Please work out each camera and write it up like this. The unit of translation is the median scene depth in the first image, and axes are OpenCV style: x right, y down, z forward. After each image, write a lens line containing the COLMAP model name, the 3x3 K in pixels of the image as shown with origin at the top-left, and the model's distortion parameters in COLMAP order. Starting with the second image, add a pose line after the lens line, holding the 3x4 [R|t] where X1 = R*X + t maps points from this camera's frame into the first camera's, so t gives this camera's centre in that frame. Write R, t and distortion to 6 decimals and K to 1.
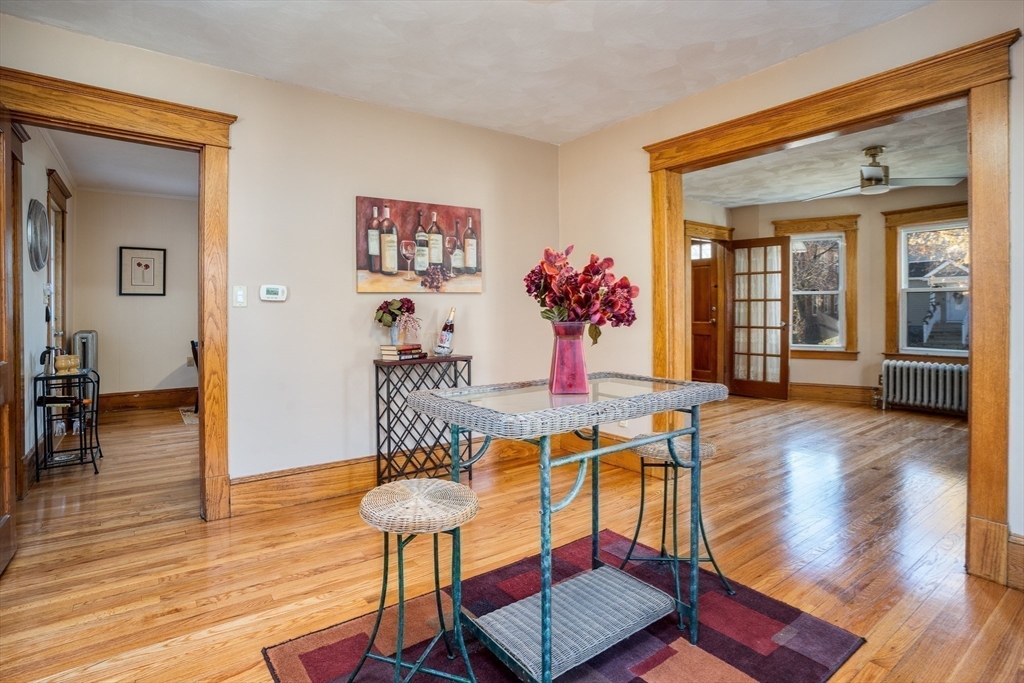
lens RADIAL K [[512.9, 0, 499.2], [0, 512.9, 309.7], [0, 0, 1]] dist [-0.073361, 0.028437]
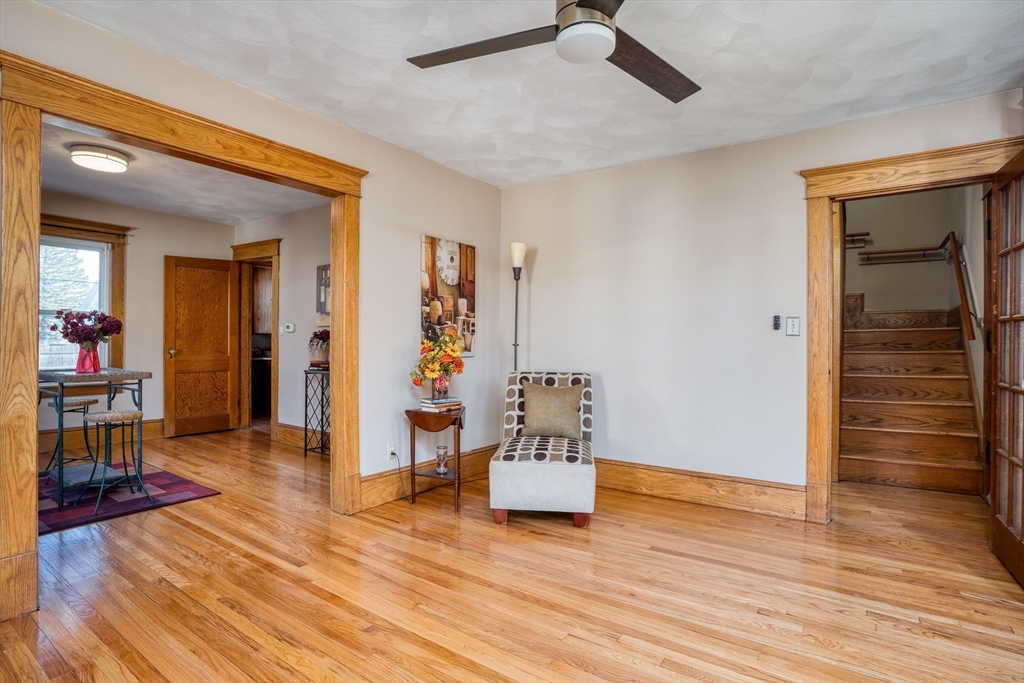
lens RADIAL K [[512.9, 0, 502.2], [0, 512.9, 340.4], [0, 0, 1]] dist [-0.073361, 0.028437]
pose [[0.327796, 0.005985, -0.944730, 0.774111], [-0.009493, 0.999950, 0.003041, -0.000280], [0.944701, 0.007972, 0.327836, 0.556509]]
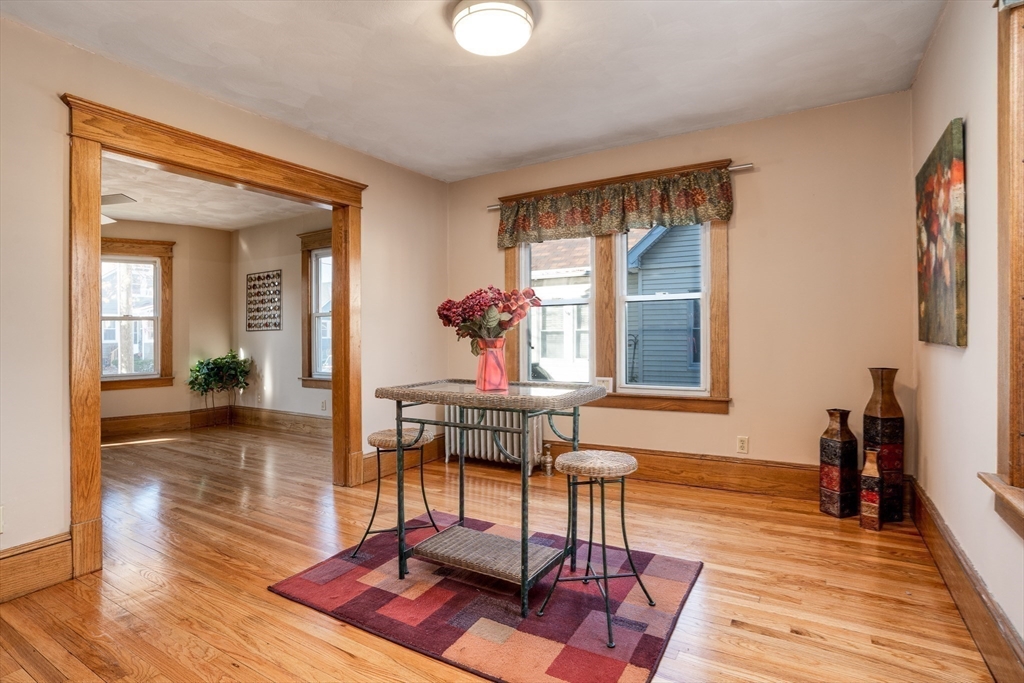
lens RADIAL K [[512.9, 0, 511.0], [0, 512.9, 338.4], [0, 0, 1]] dist [-0.073361, 0.028437]
pose [[-0.401653, 0.003133, 0.915786, -0.306079], [0.011150, 0.999937, 0.001469, 0.009265], [-0.915724, 0.010801, -0.401663, 0.416908]]
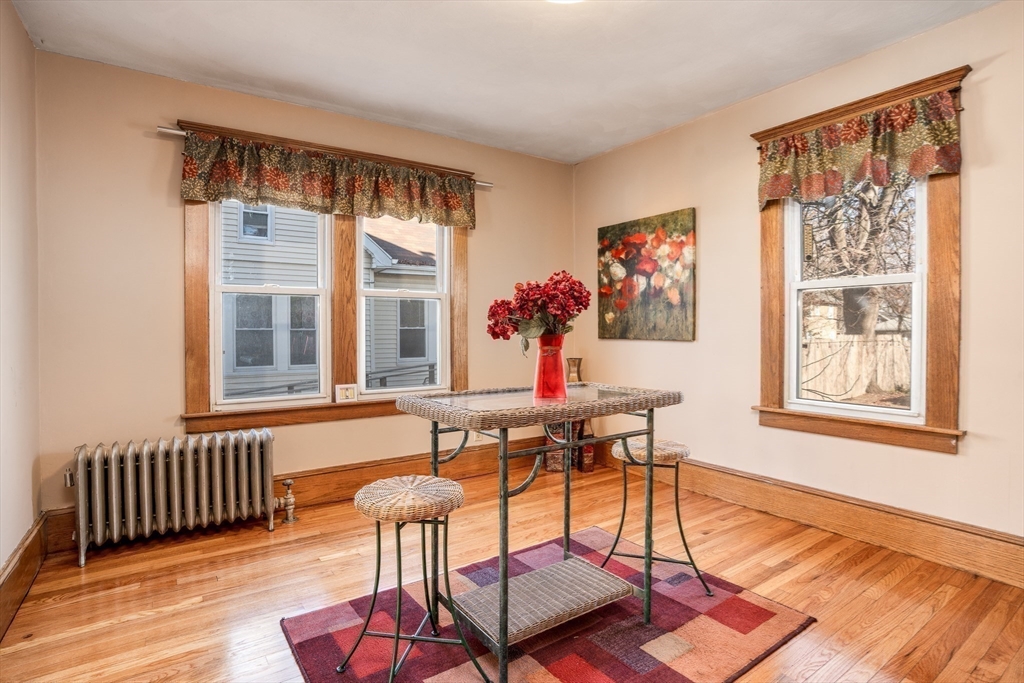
lens RADIAL K [[512.9, 0, 511.5], [0, 512.9, 338.0], [0, 0, 1]] dist [-0.073361, 0.028437]
pose [[-0.999917, 0.006407, 0.011180, 0.058055], [0.006584, 0.999853, 0.015833, 0.003857], [-0.011077, 0.015906, -0.999812, 0.590345]]
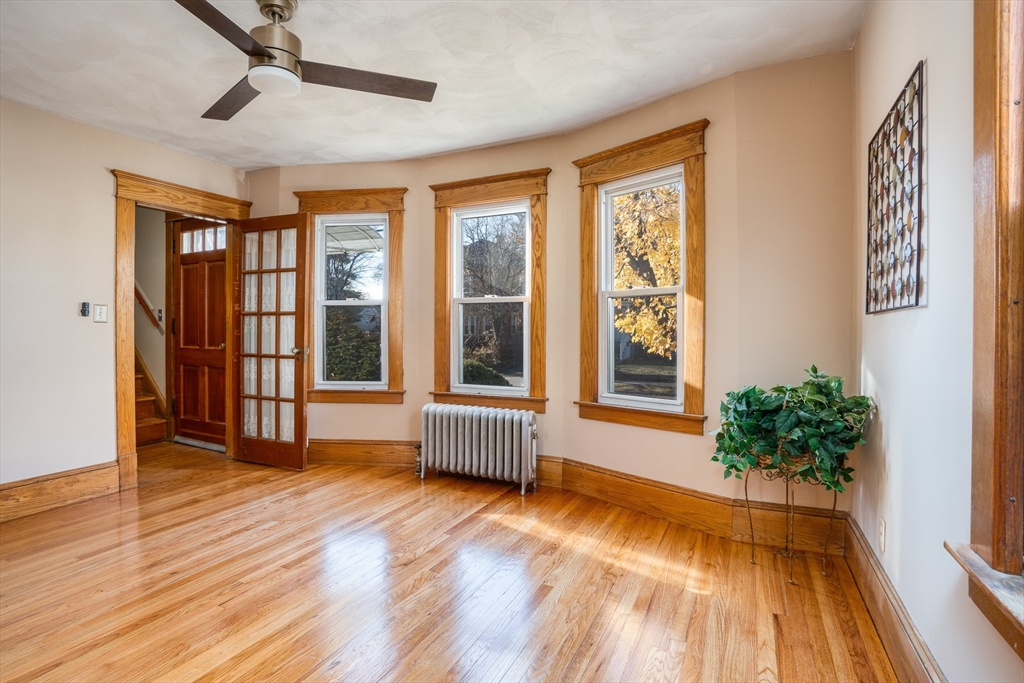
lens RADIAL K [[512.9, 0, 502.6], [0, 512.9, 332.9], [0, 0, 1]] dist [-0.073361, 0.028437]
pose [[0.877544, -0.000236, 0.479495, 0.496878], [-0.003201, 0.999975, 0.006349, 0.000505], [-0.479485, -0.007106, 0.877521, 0.319207]]
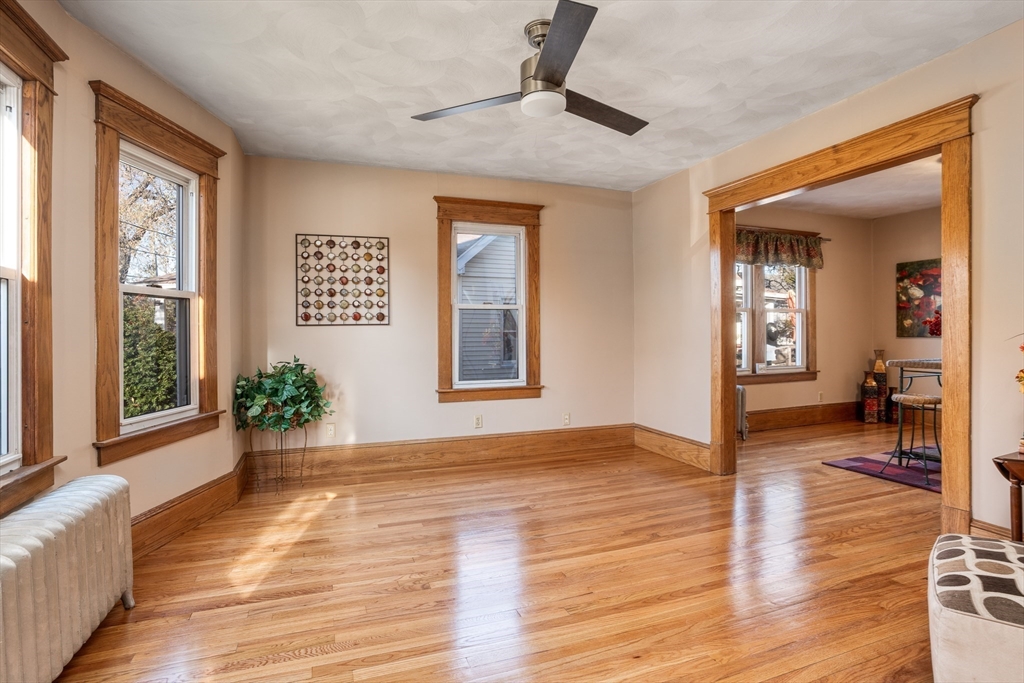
lens RADIAL K [[512.9, 0, 513.4], [0, 512.9, 336.7], [0, 0, 1]] dist [-0.073361, 0.028437]
pose [[-0.969177, 0.006966, 0.246267, 0.454022], [0.009009, 0.999934, 0.007173, 0.001542], [-0.246201, 0.009171, -0.969175, 1.061482]]
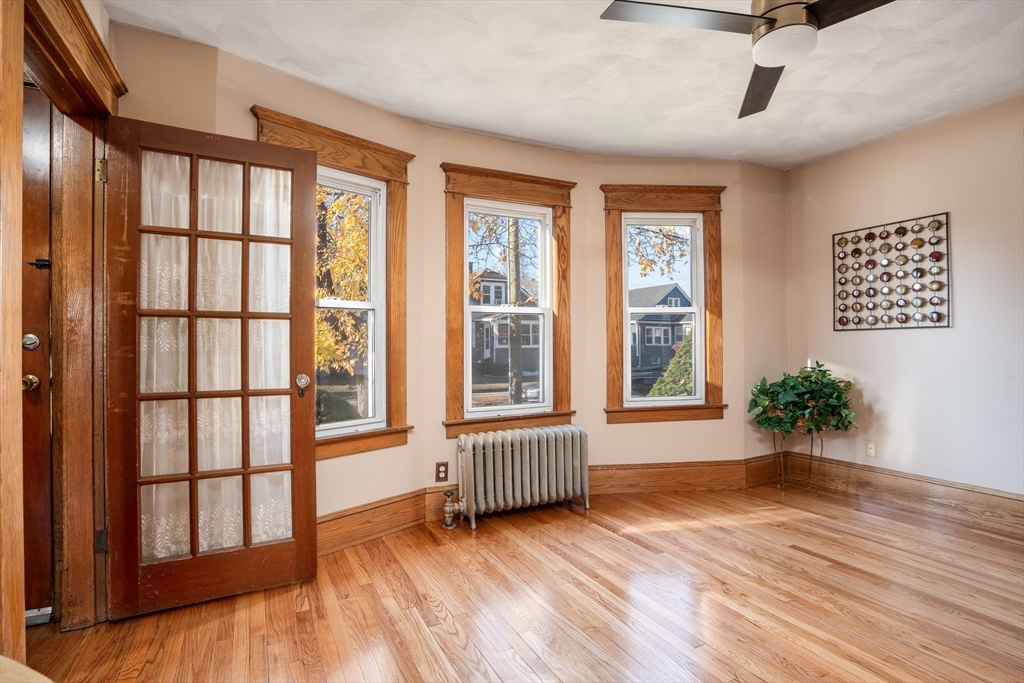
lens RADIAL K [[512.9, 0, 502.6], [0, 512.9, 343.2], [0, 0, 1]] dist [-0.073361, 0.028437]
pose [[0.147434, 0.004193, 0.989063, 0.219351], [0.009586, 0.999938, -0.005668, 0.004258], [-0.989025, 0.010317, 0.147385, 0.812357]]
